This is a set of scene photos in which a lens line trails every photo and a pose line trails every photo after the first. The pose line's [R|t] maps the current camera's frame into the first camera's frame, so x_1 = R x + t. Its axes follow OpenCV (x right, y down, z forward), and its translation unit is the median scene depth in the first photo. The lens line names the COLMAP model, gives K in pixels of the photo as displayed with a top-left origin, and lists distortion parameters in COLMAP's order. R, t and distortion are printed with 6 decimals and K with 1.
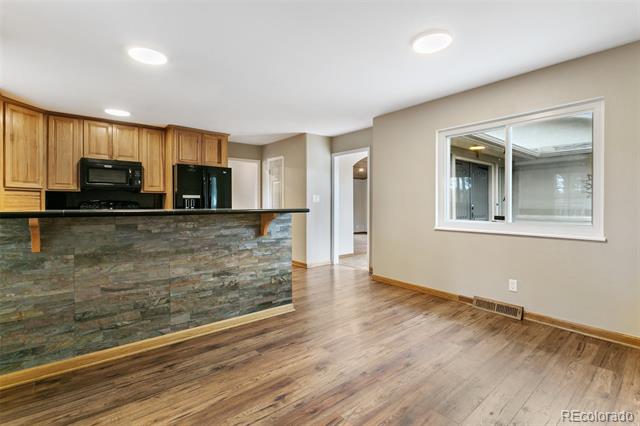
lens RADIAL K [[302.6, 0, 314.5], [0, 302.6, 205.7], [0, 0, 1]] dist [-0.000029, 0.000870]
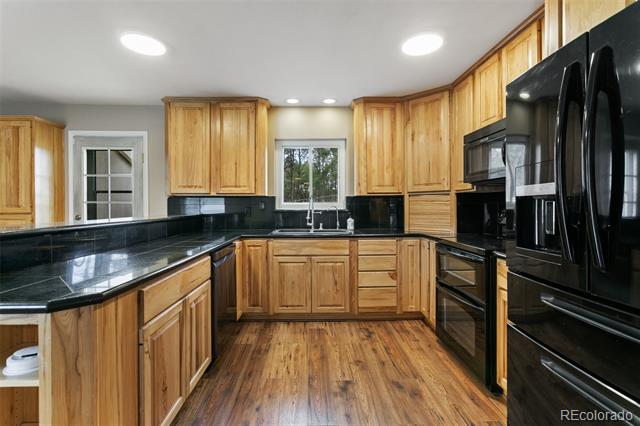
lens RADIAL K [[302.6, 0, 314.5], [0, 302.6, 205.7], [0, 0, 1]] dist [-0.000029, 0.000870]
pose [[-0.617917, -0.001800, -0.786241, -0.132381], [-0.000601, 0.999998, -0.001818, -0.023715], [0.786243, -0.000651, -0.617917, 1.565966]]
